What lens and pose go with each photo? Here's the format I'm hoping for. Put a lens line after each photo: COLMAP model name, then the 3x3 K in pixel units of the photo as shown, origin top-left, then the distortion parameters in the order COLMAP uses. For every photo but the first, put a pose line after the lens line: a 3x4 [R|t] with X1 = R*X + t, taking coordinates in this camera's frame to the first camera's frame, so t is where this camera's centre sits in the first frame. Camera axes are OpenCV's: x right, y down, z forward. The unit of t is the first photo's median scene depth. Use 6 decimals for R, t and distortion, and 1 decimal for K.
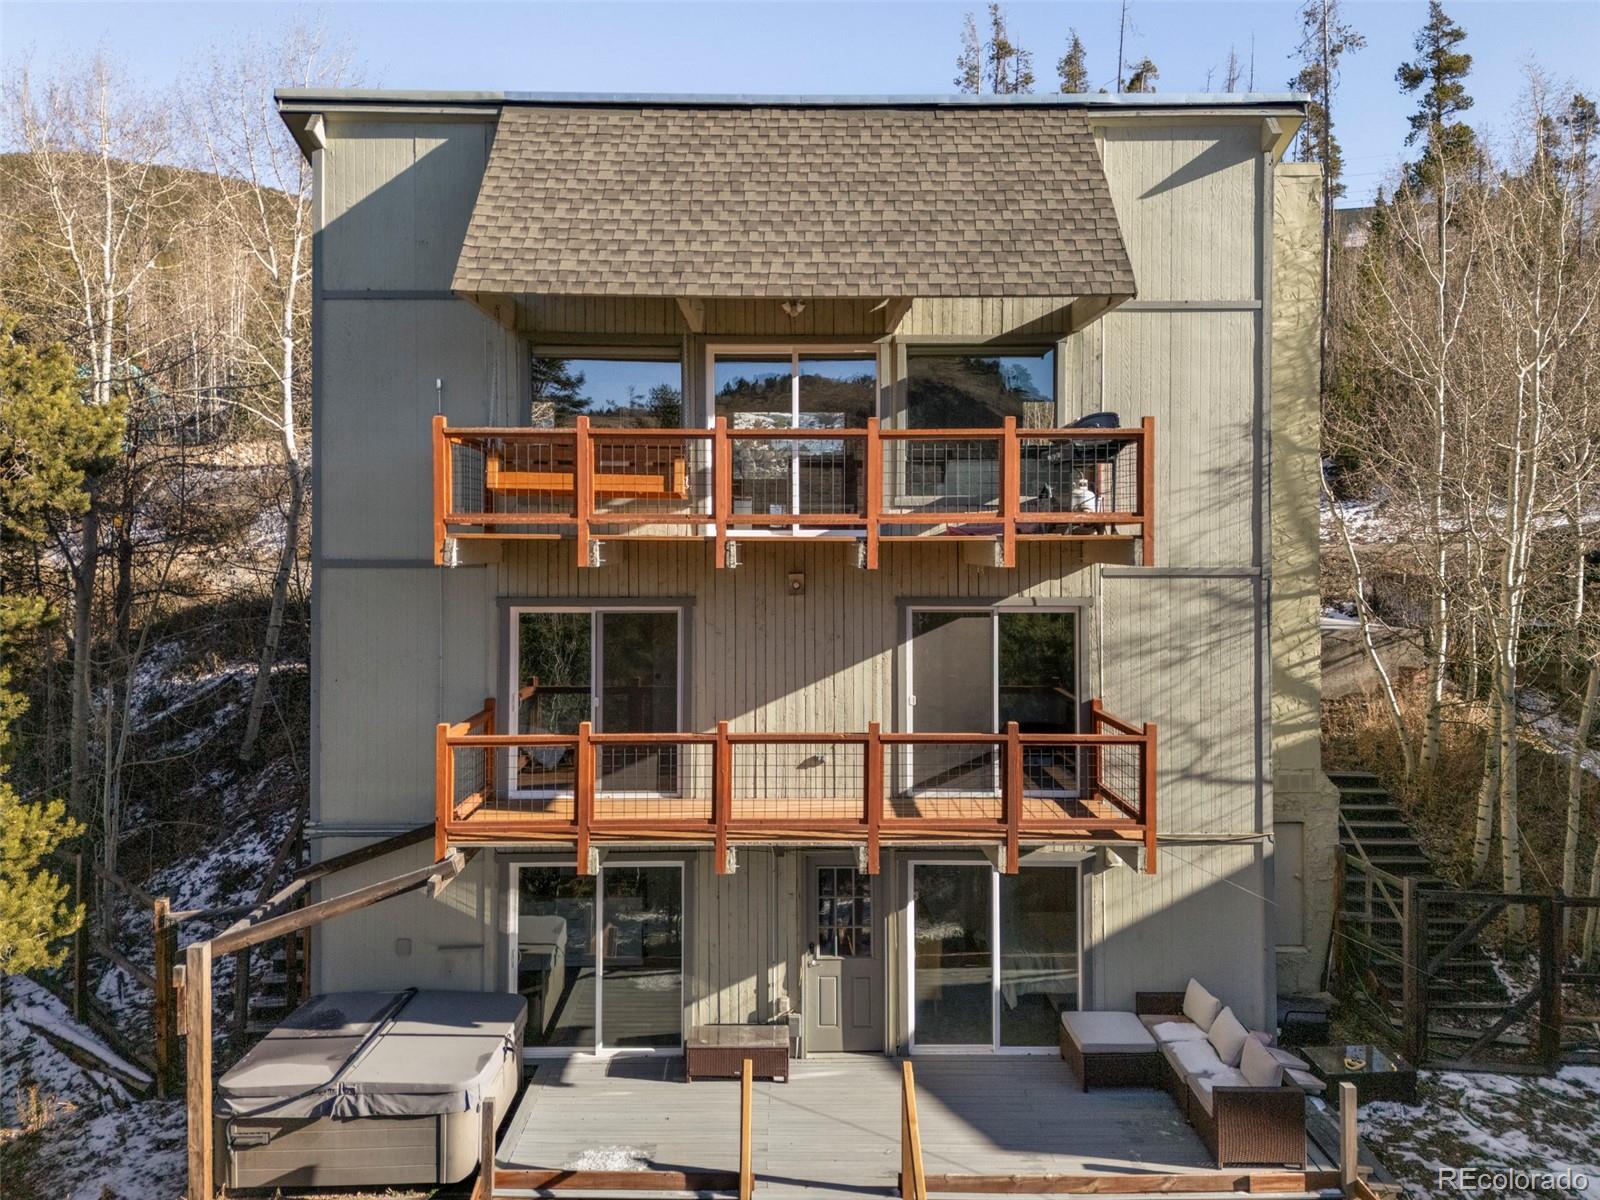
lens RADIAL K [[1119.5, 0, 800.0], [0, 1119.5, 600.0], [0, 0, 1]] dist [0.006947, 0.000742]
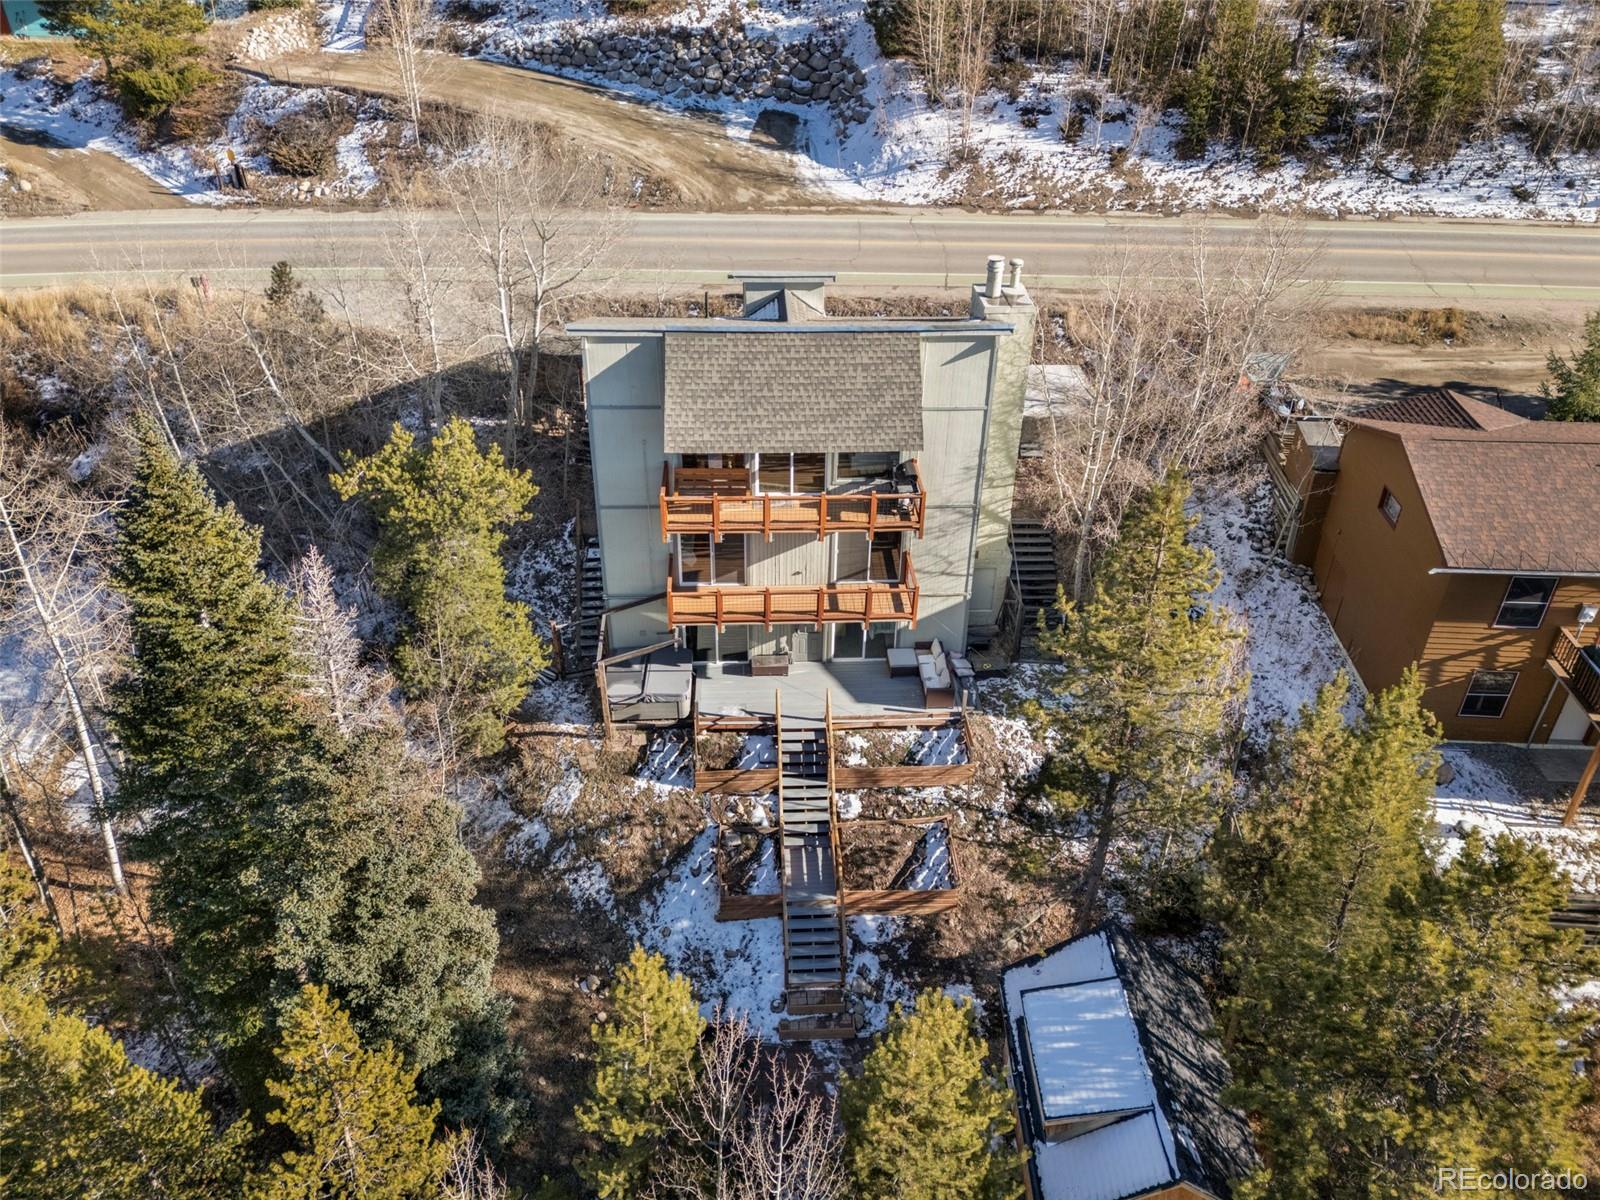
lens RADIAL K [[1112.4, 0, 854.0], [0, 1112.4, 598.5], [0, 0, 1]] dist [0.001663, 0.000112]
pose [[0.996153, -0.009083, 0.087156, -0.083919], [-0.040359, 0.835290, 0.548326, -1.229434], [-0.077781, -0.549735, 0.831710, -1.192135]]
